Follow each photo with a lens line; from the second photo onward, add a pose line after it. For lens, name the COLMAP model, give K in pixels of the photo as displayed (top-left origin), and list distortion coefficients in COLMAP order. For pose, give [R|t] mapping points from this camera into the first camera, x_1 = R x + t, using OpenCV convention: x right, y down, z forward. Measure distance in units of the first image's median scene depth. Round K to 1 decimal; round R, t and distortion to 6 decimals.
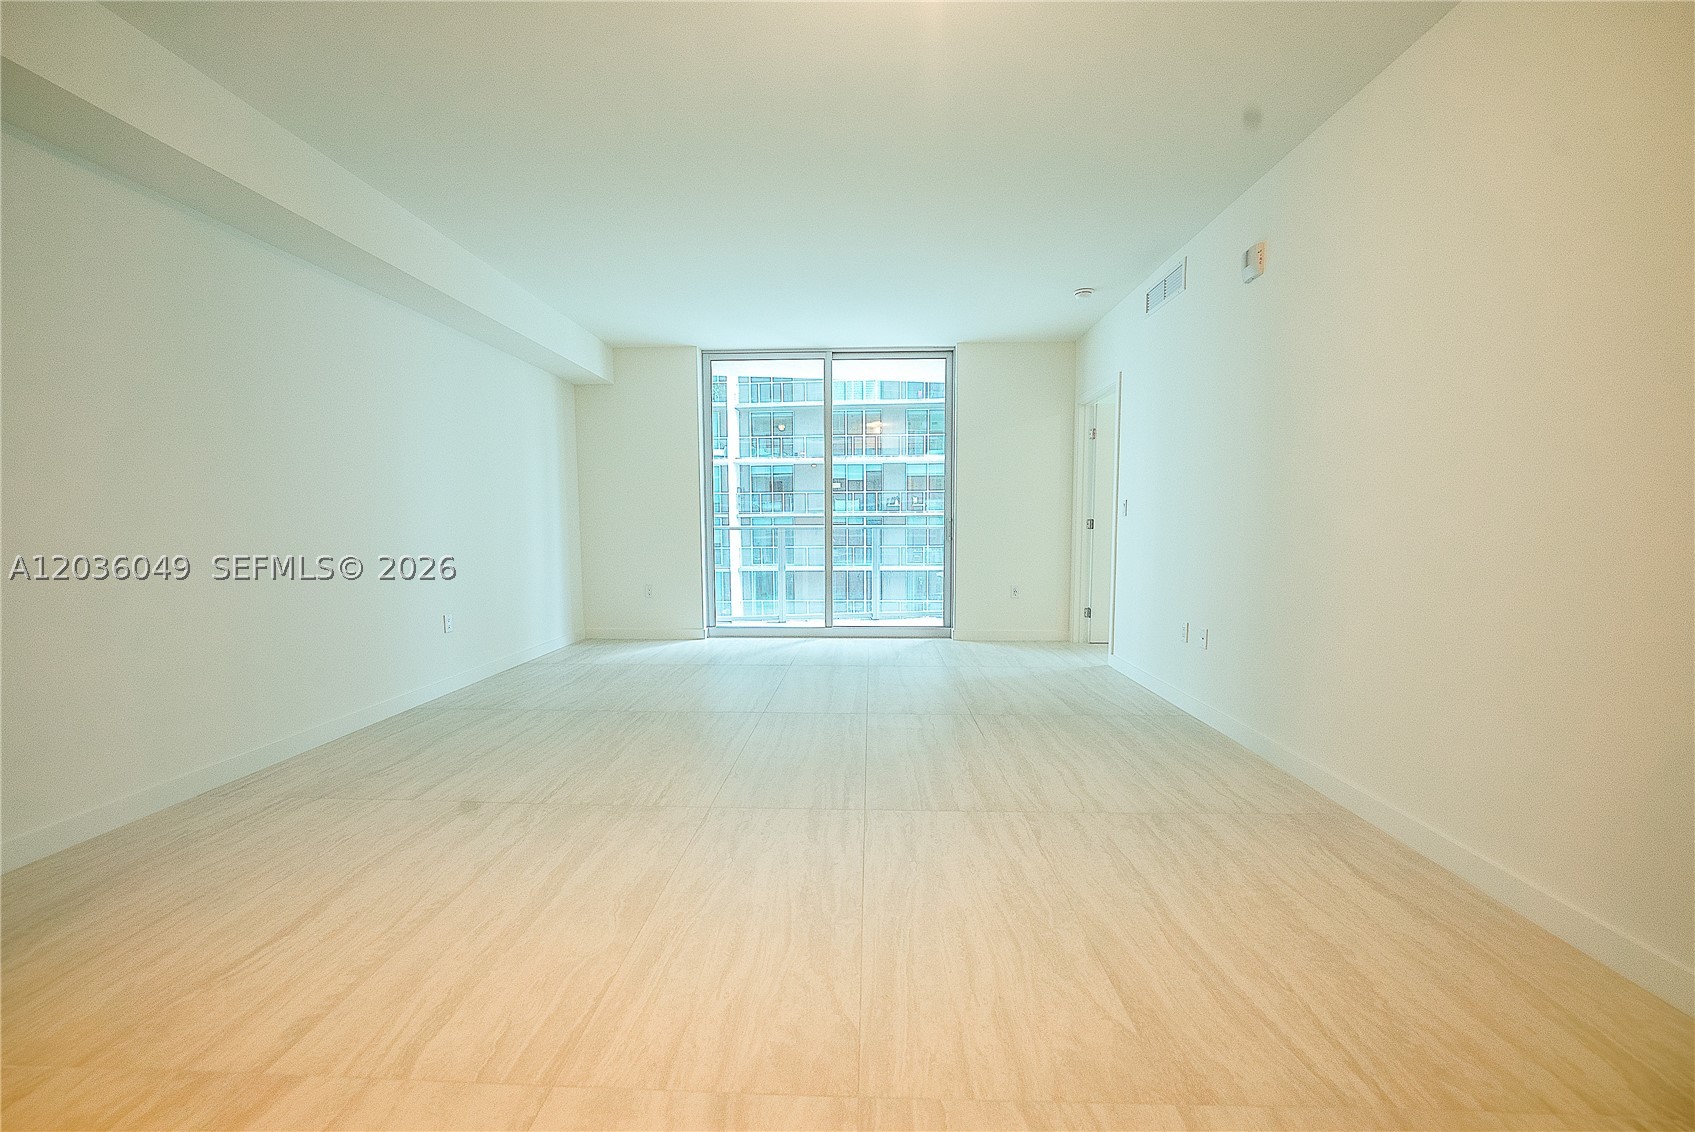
lens RADIAL K [[618.2, 0, 841.6], [0, 618.2, 570.2], [0, 0, 1]] dist [-0.001327, -0.000044]
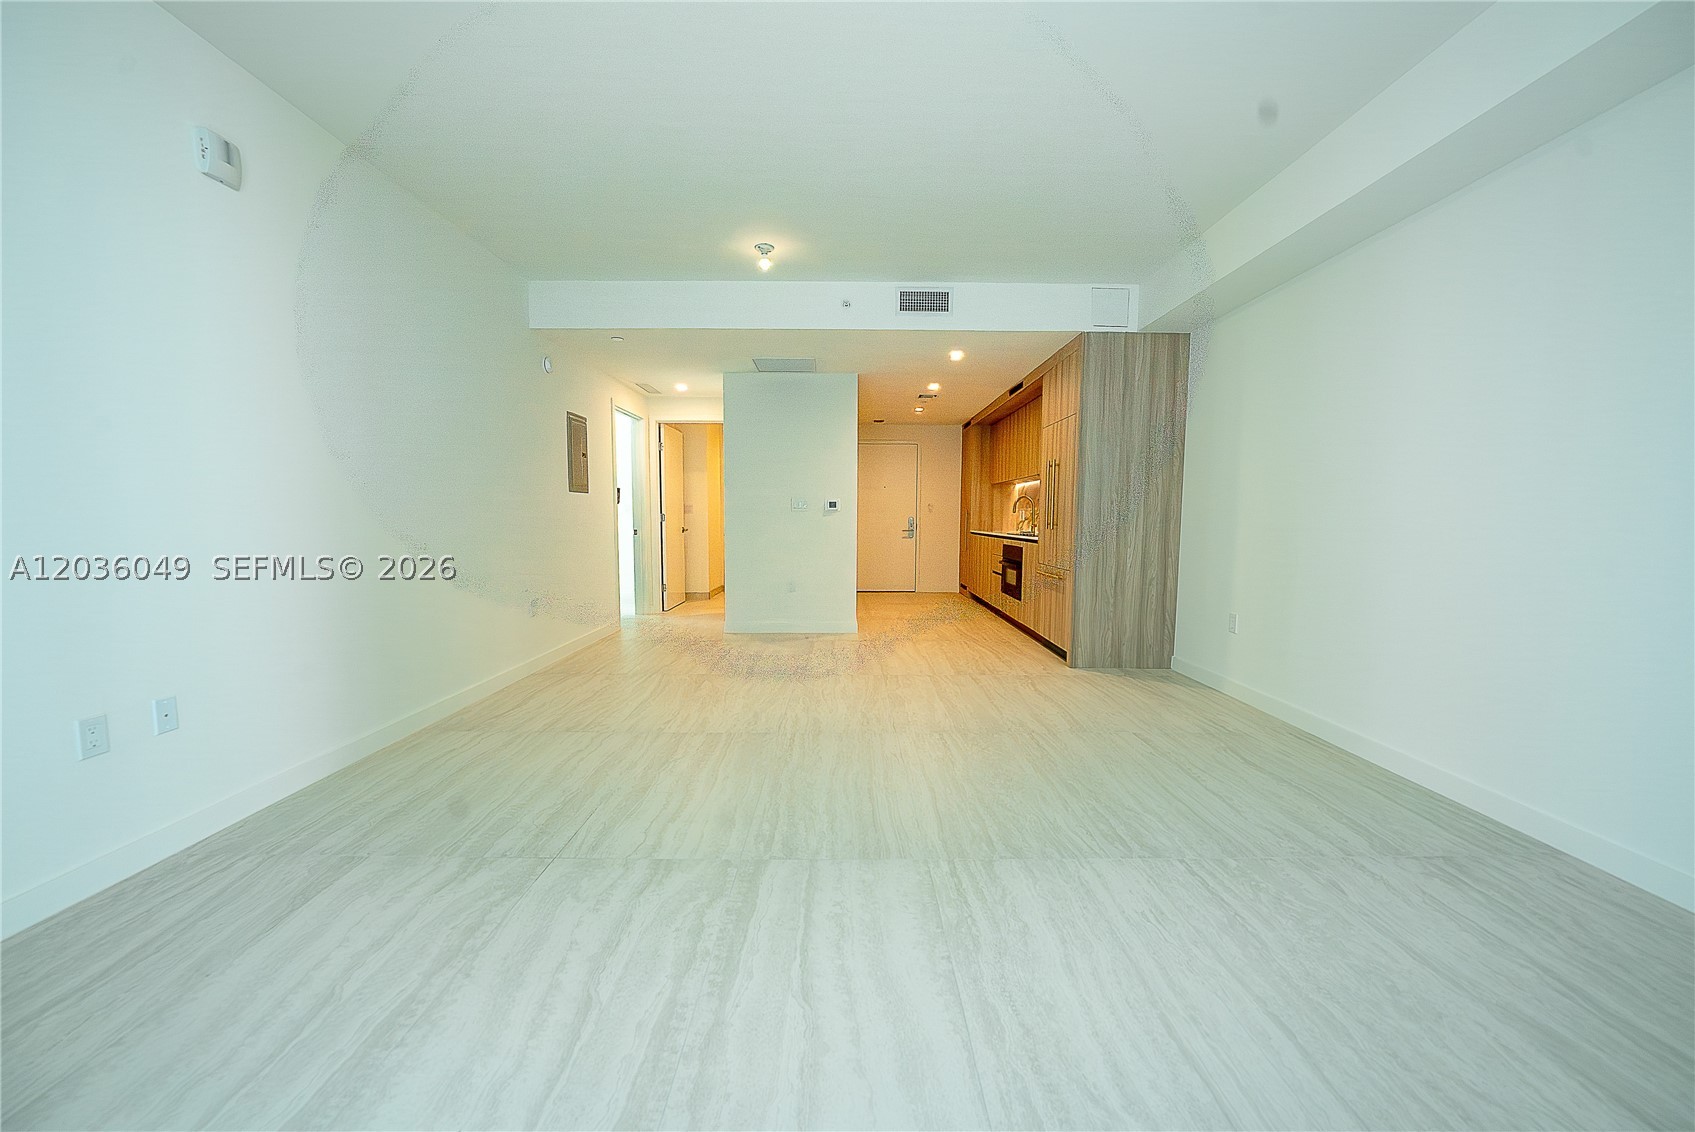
lens RADIAL K [[618.2, 0, 841.6], [0, 618.2, 570.2], [0, 0, 1]] dist [-0.001327, -0.000044]
pose [[-0.999013, 0.004042, -0.044244, -0.036063], [-0.003293, 0.986376, 0.164473, -0.162297], [0.044306, 0.164456, -0.985389, 2.091206]]
